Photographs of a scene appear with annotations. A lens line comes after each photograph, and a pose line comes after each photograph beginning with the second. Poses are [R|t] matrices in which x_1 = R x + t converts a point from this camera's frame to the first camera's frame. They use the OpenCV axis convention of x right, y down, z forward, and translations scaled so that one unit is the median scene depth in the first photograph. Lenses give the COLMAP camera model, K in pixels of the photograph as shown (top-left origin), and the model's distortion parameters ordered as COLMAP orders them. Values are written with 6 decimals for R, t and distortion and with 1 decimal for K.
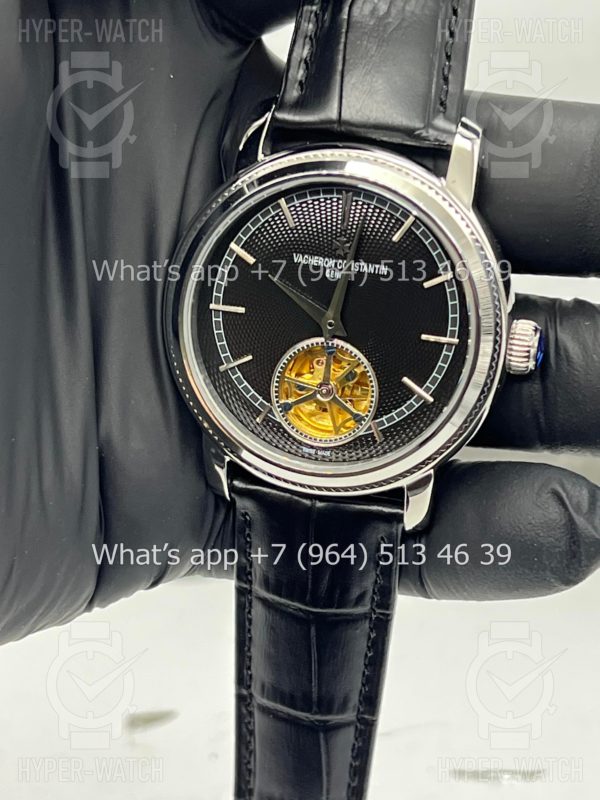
lens RADIAL K [[1823.1, 0, 299.5], [0, 1823.1, 438.4], [0, 0, 1]] dist [0.048761, -0.319340]
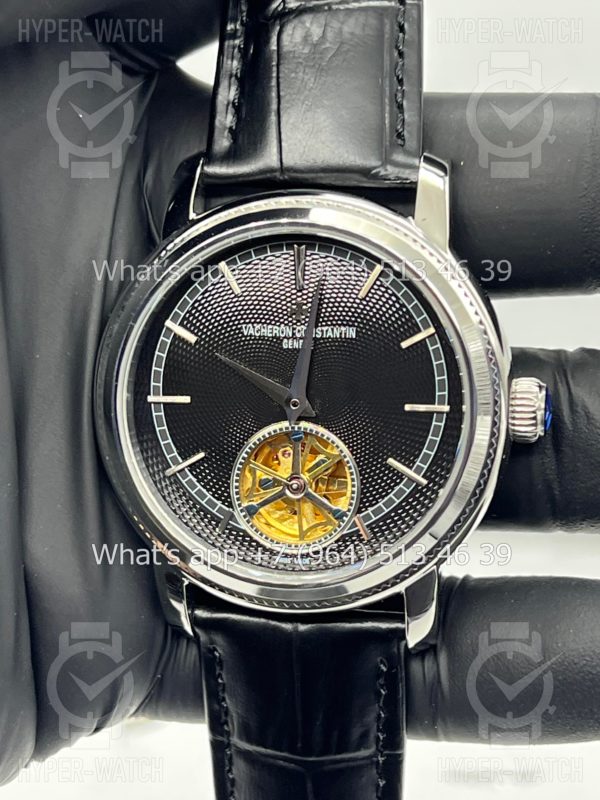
lens RADIAL K [[1823.1, 0, 299.5], [0, 1823.1, 438.4], [0, 0, 1]] dist [0.048761, -0.319340]
pose [[0.995059, -0.095512, 0.027107, -0.004663], [0.098052, 0.988254, -0.117216, 0.050252], [-0.015593, 0.119294, 0.992736, 0.175650]]
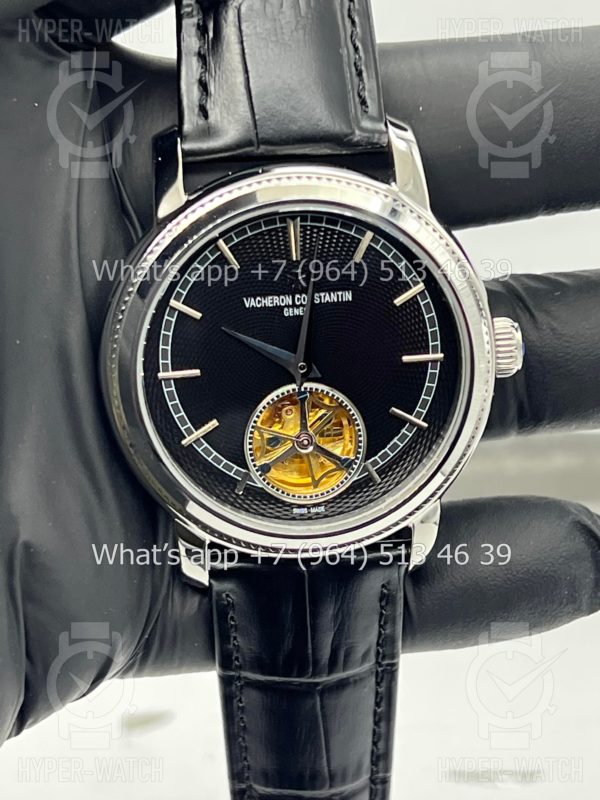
lens RADIAL K [[1823.1, 0, 299.5], [0, 1823.1, 438.4], [0, 0, 1]] dist [0.048761, -0.319340]
pose [[0.935375, -0.224958, 0.272888, -0.232615], [0.219593, 0.974285, 0.050467, -0.073521], [-0.277224, 0.012719, 0.960721, 0.146228]]
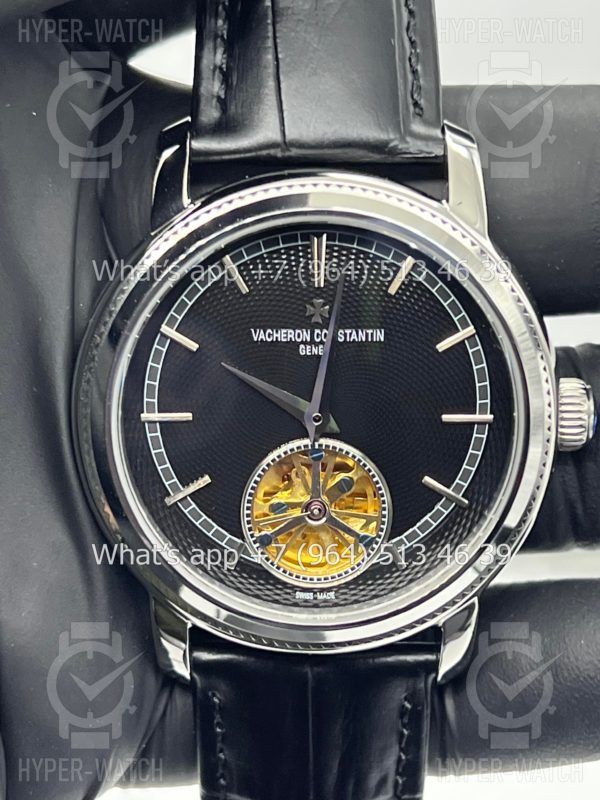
lens RADIAL K [[1823.1, 0, 299.5], [0, 1823.1, 438.4], [0, 0, 1]] dist [0.048761, -0.319340]
pose [[0.965495, -0.139884, 0.219664, -0.148607], [0.150317, 0.988138, -0.031439, -0.032968], [-0.212660, 0.063373, 0.975069, 0.294268]]
